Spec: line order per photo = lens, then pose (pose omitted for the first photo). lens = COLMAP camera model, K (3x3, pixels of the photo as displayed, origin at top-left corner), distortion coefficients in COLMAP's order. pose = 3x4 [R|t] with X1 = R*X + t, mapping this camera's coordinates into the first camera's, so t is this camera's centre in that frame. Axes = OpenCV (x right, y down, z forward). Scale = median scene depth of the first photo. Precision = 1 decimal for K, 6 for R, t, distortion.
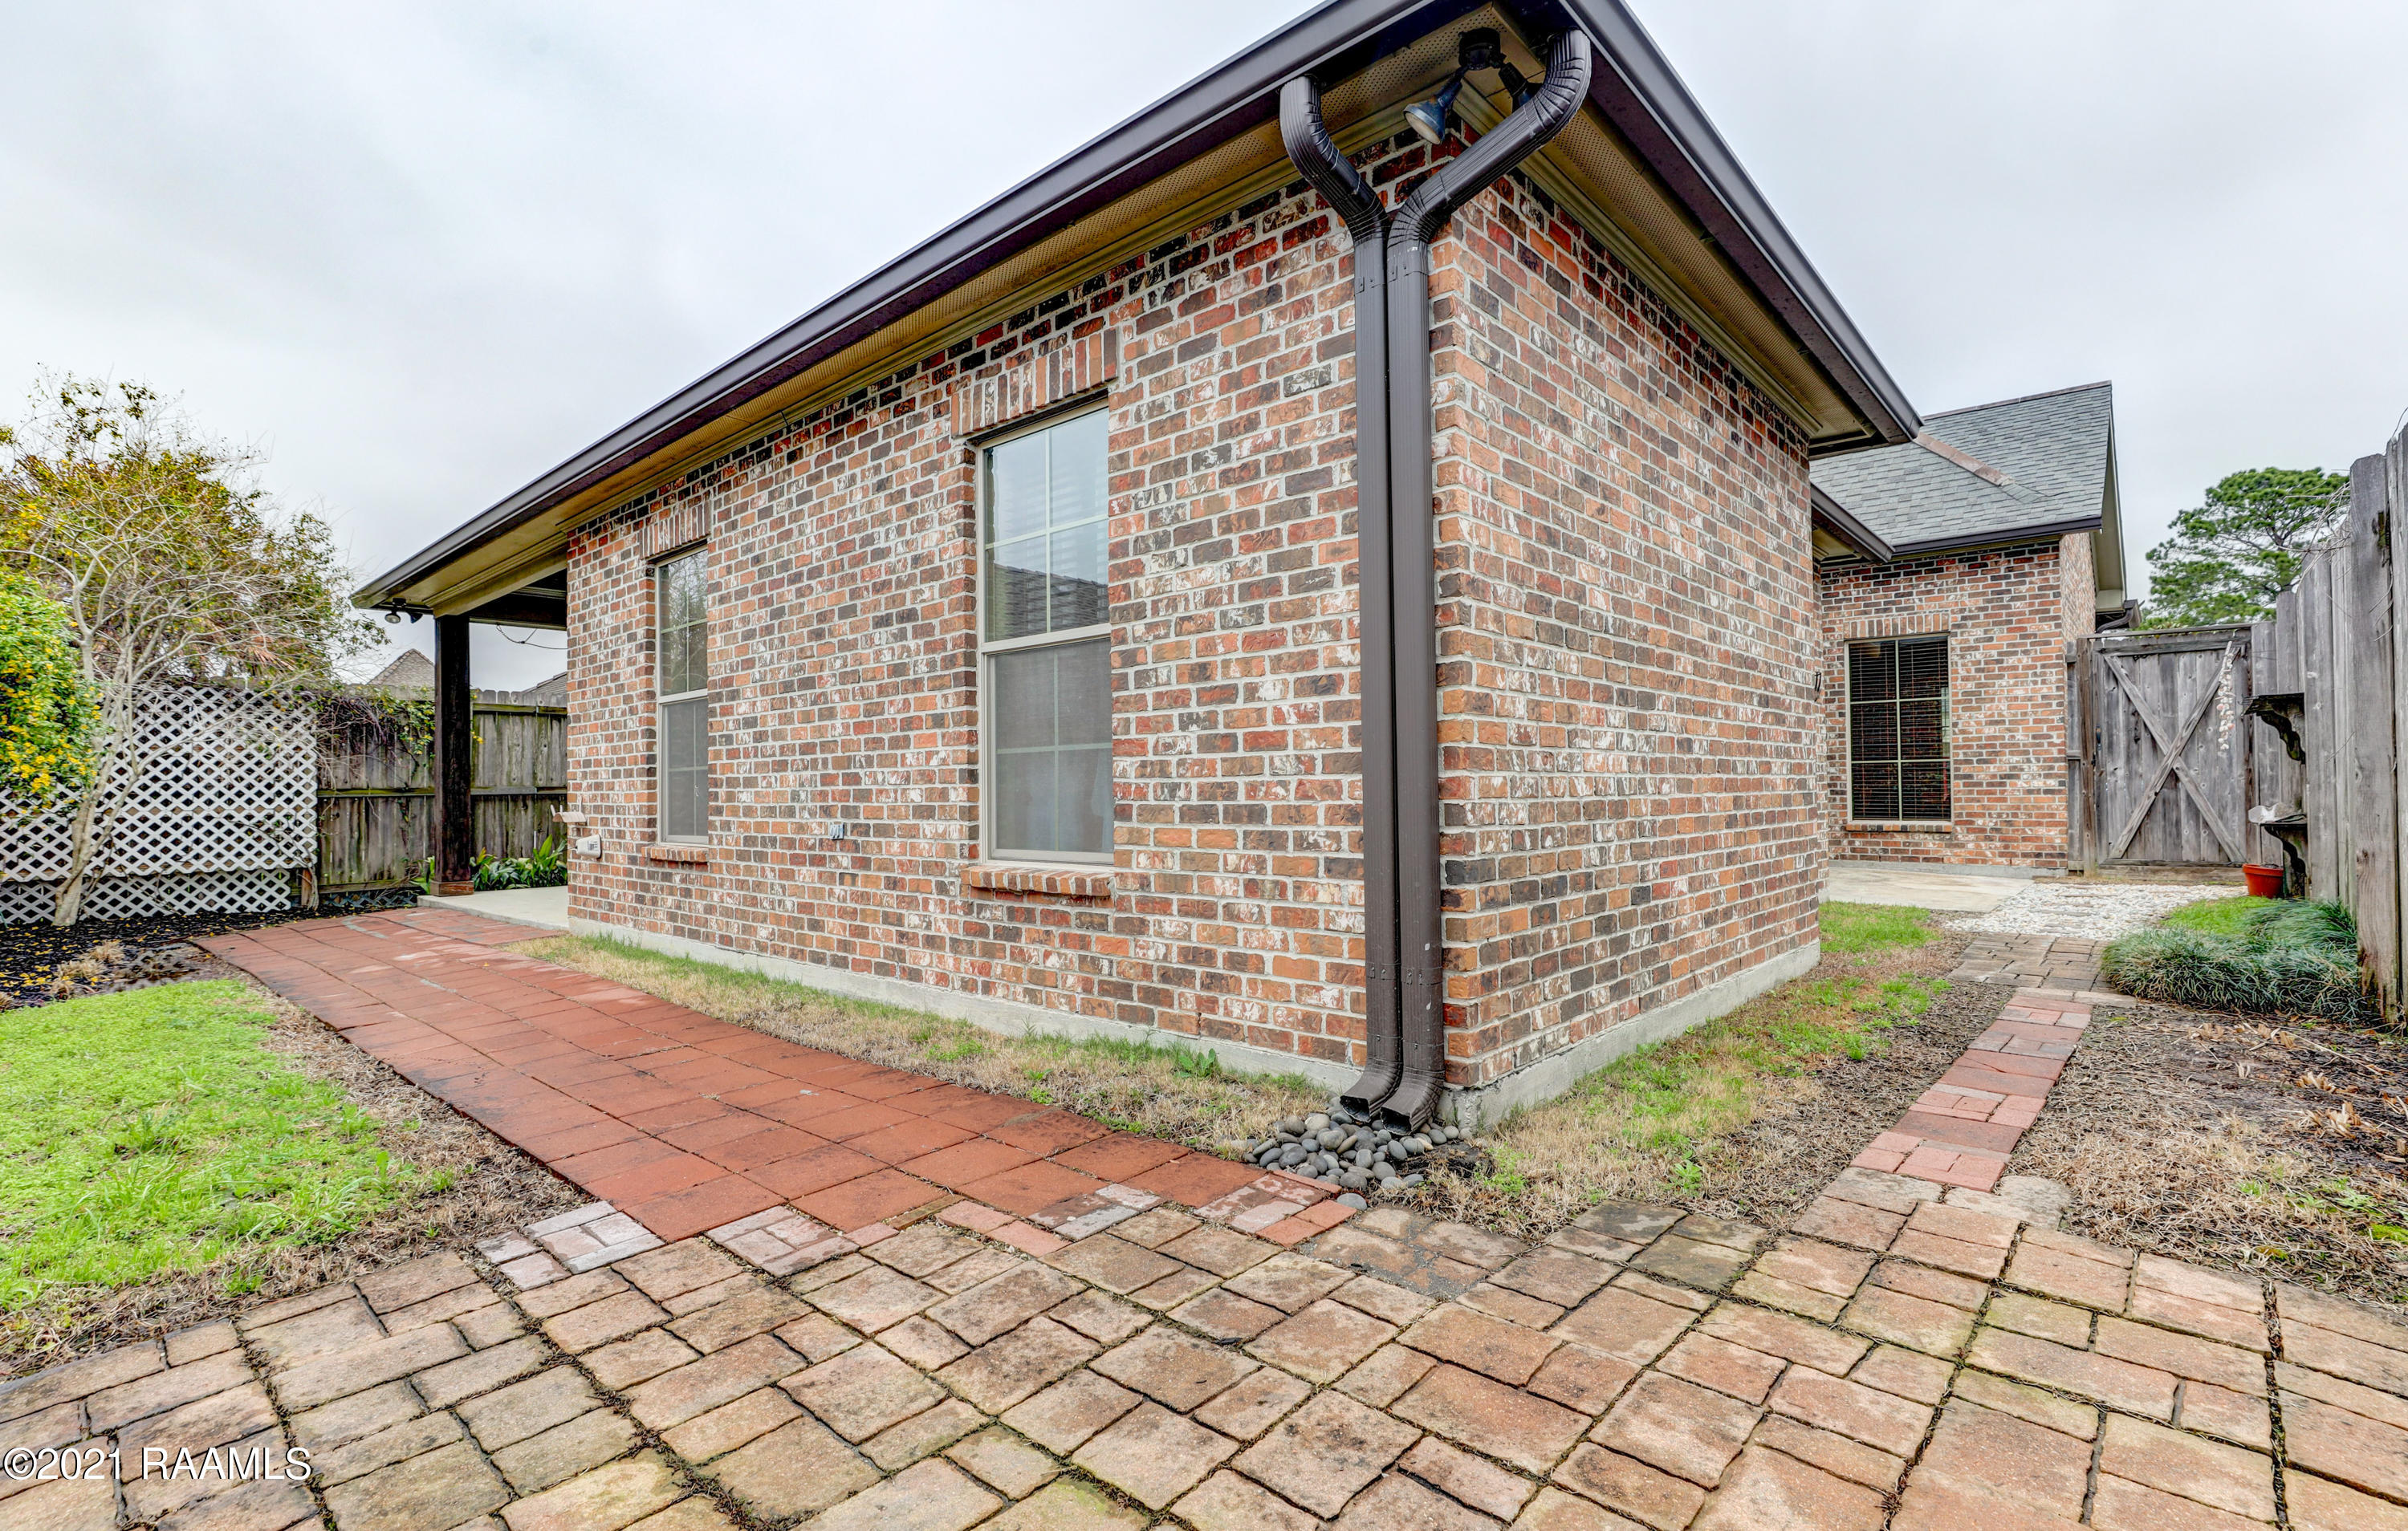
lens RADIAL K [[1098.9, 0, 1222.6], [0, 1098.9, 784.1], [0, 0, 1]] dist [-0.001814, 0.001321]
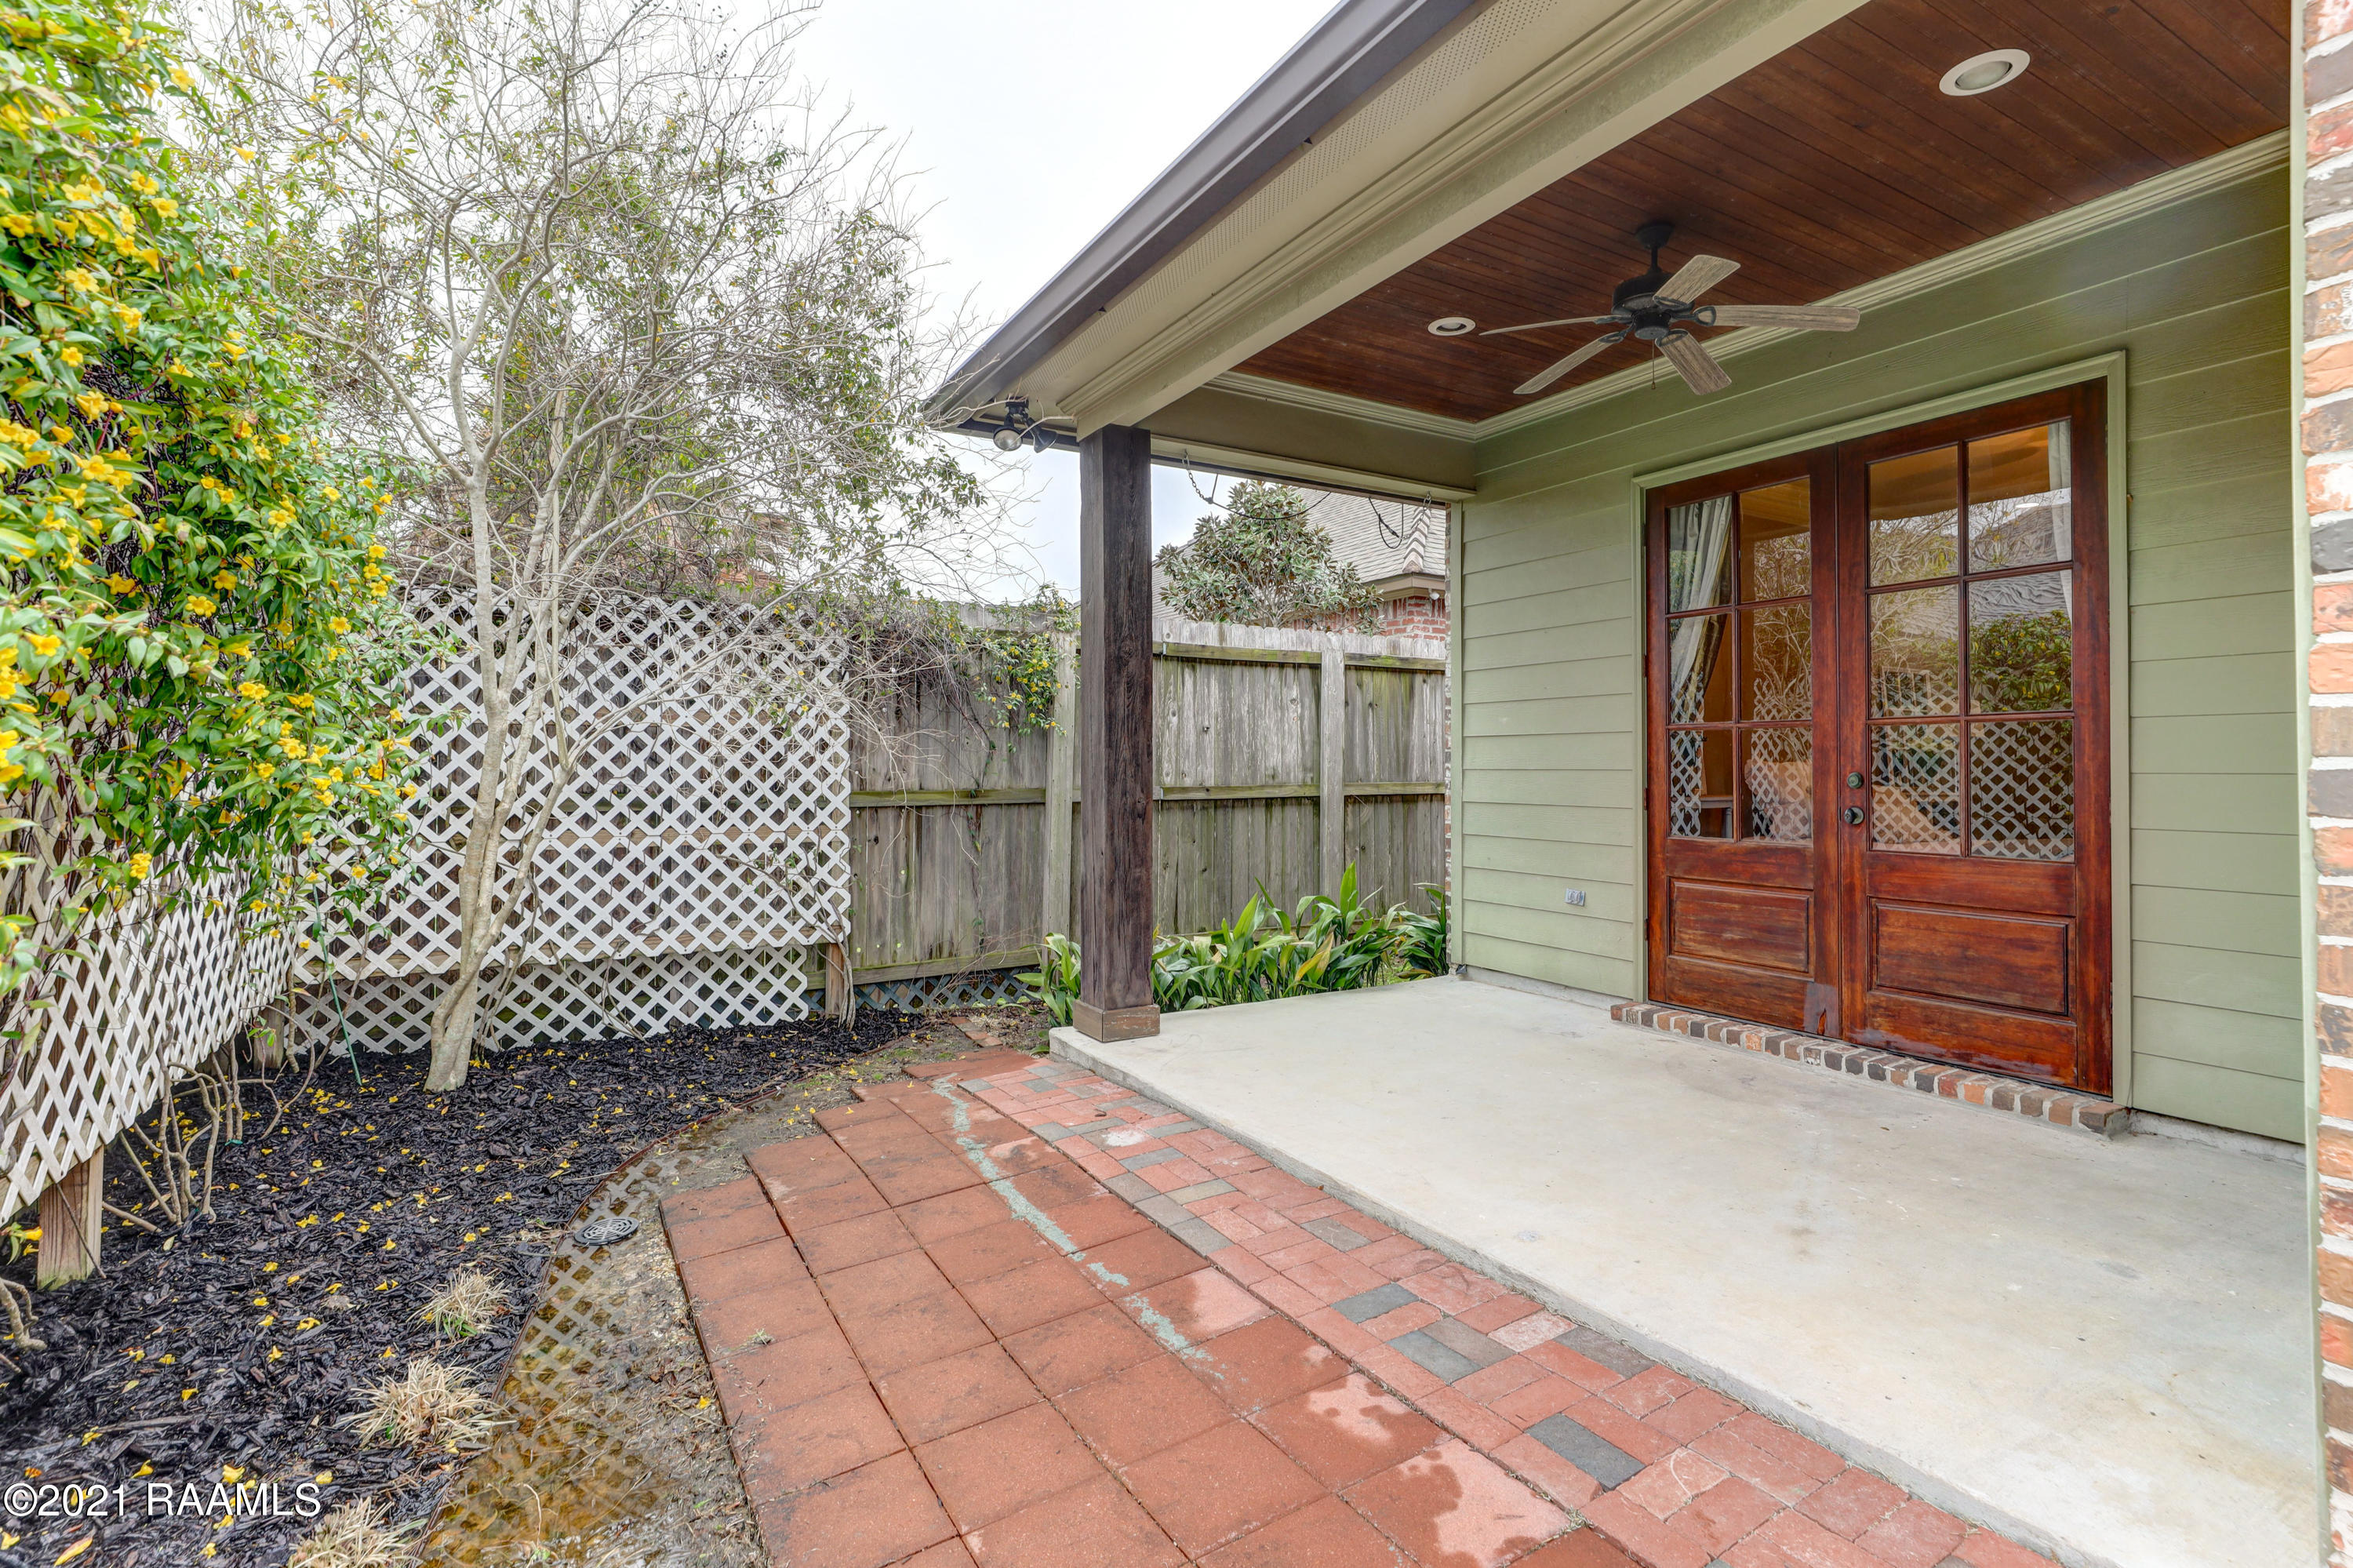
lens RADIAL K [[1098.5, 0, 1174.7], [0, 1098.5, 762.6], [0, 0, 1]] dist [-0.002132, 0.000036]
pose [[0.953434, 0.010014, -0.301436, -0.552438], [-0.006916, 0.999912, 0.011343, -0.018474], [0.301523, -0.008730, 0.953419, 0.581000]]
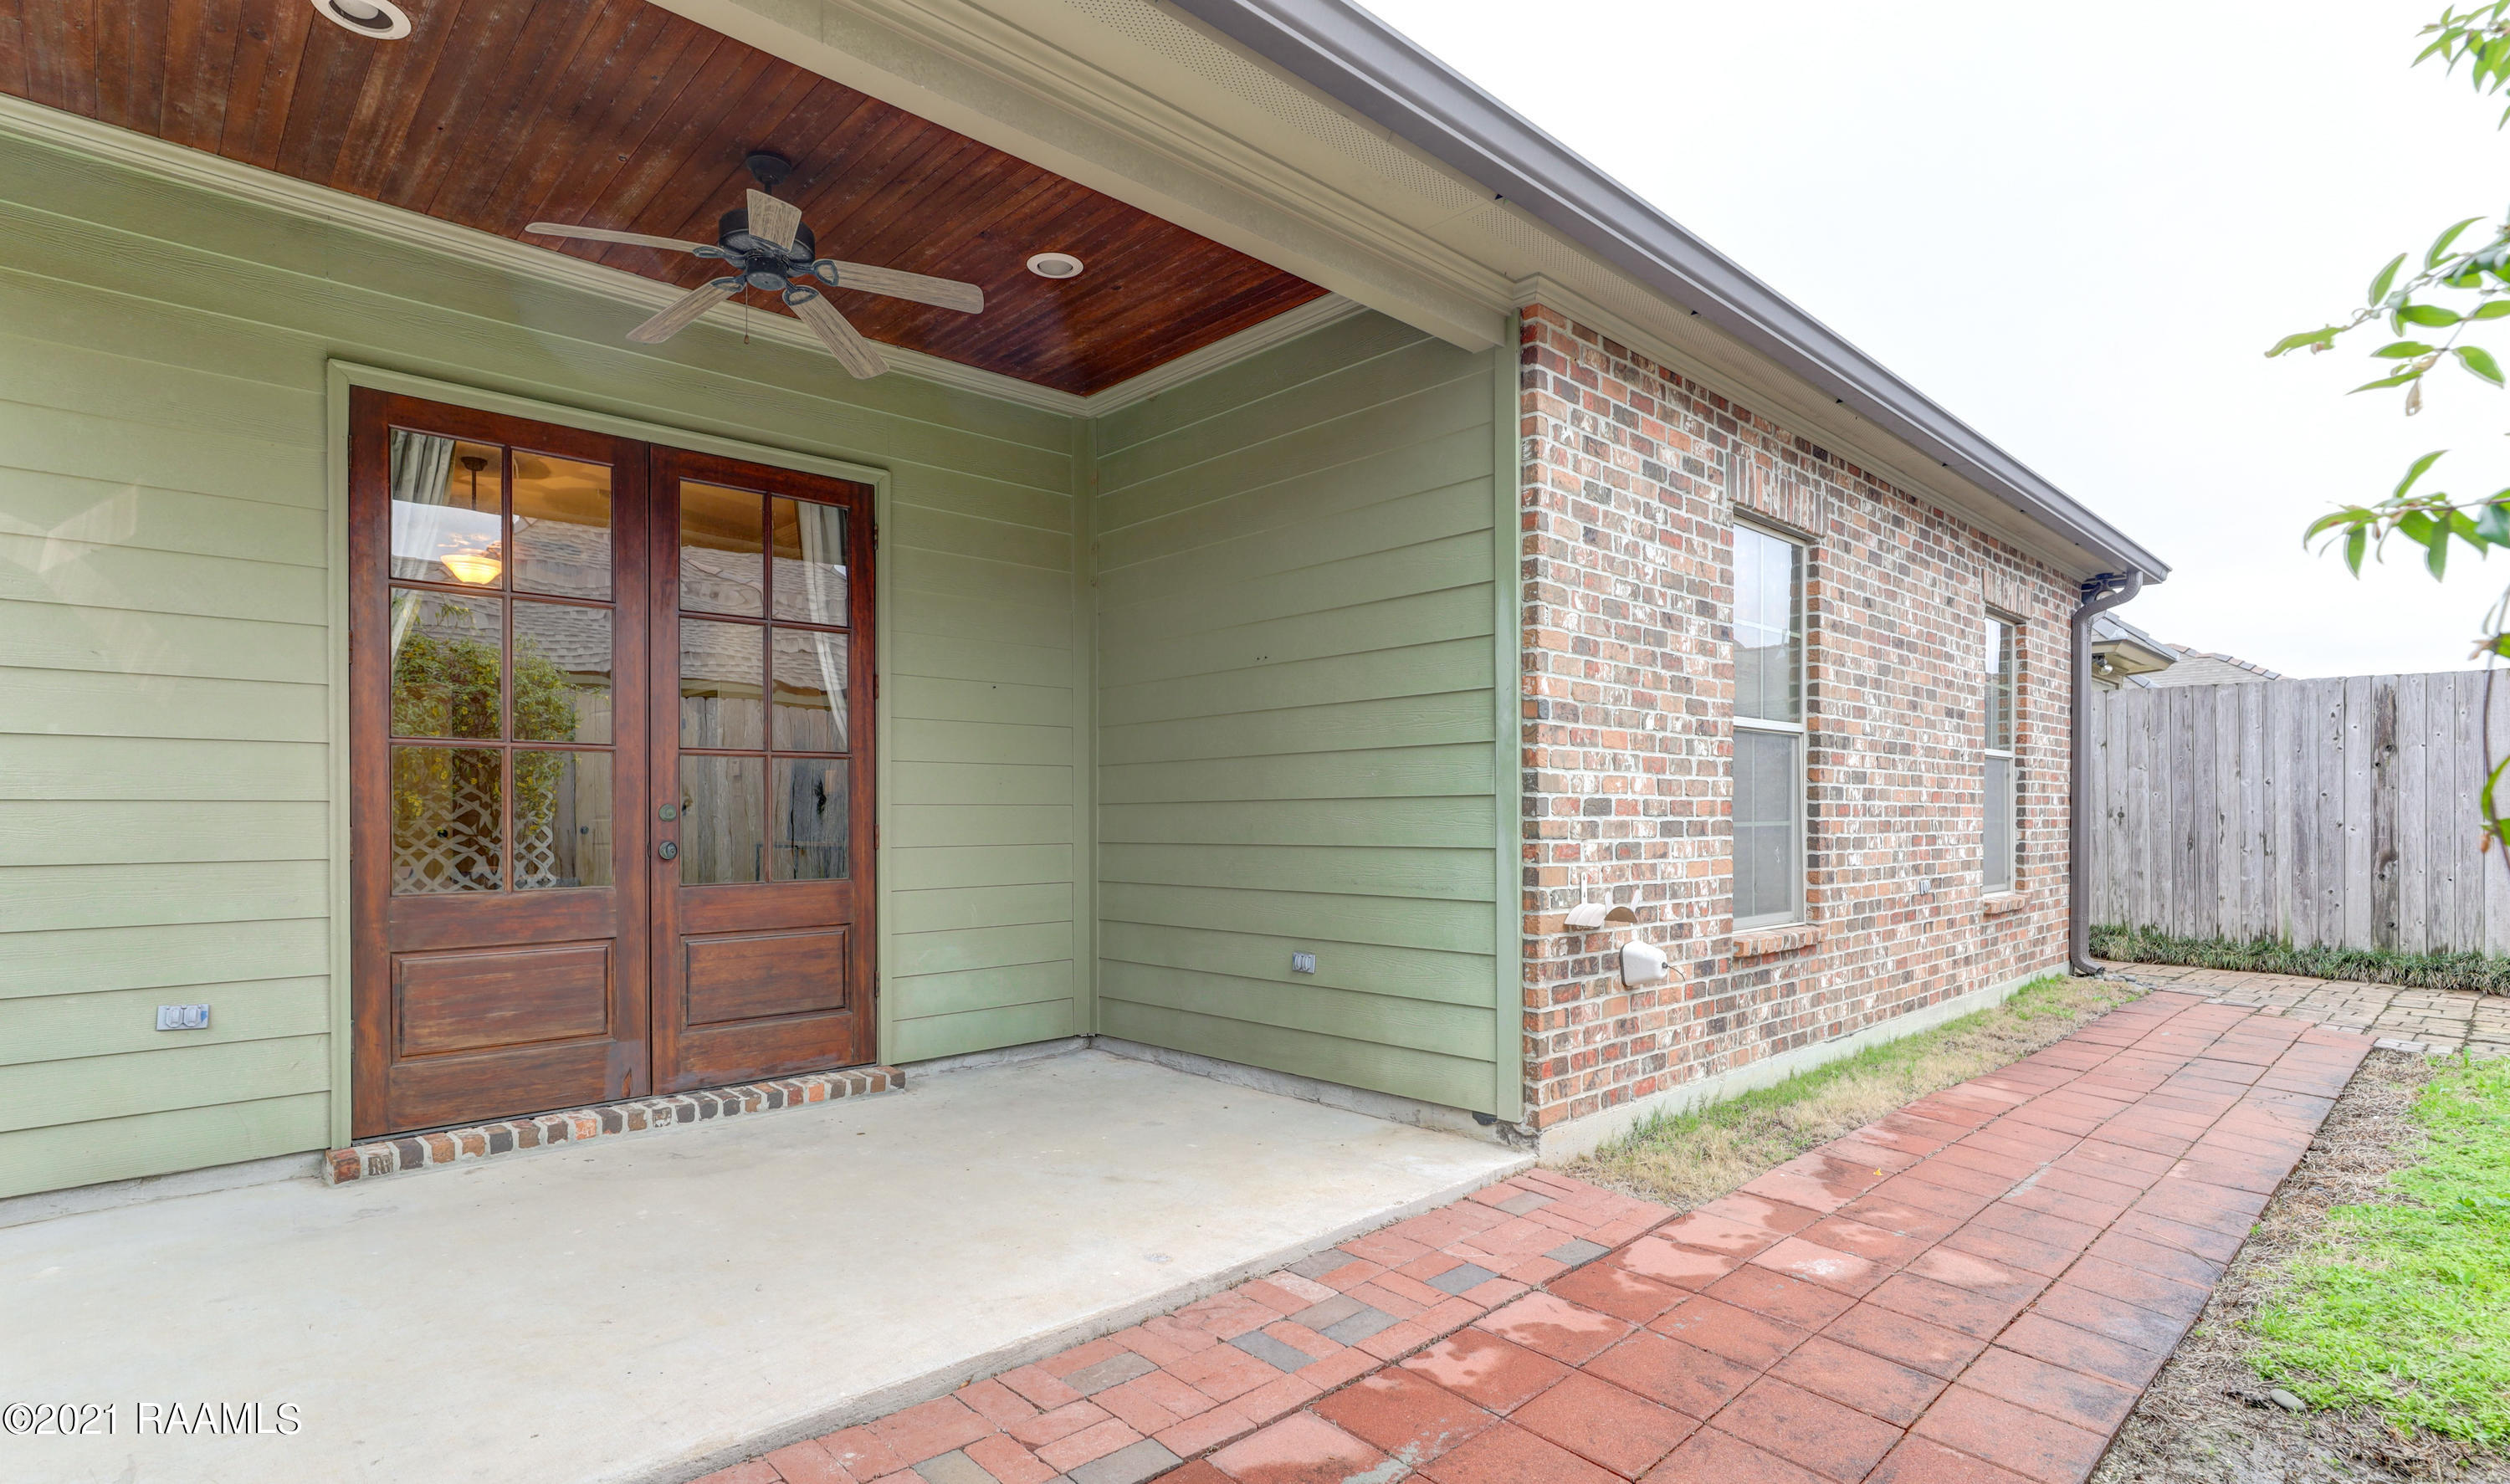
lens RADIAL K [[1210.7, 0, 1252.4], [0, 1210.7, 821.8], [0, 0, 1]] dist [-0.014742, 0.000030]
pose [[0.084189, 0.004275, 0.996441, -0.851100], [-0.011457, 0.999929, -0.003322, -0.006007], [-0.996384, -0.011137, 0.084232, 0.821765]]
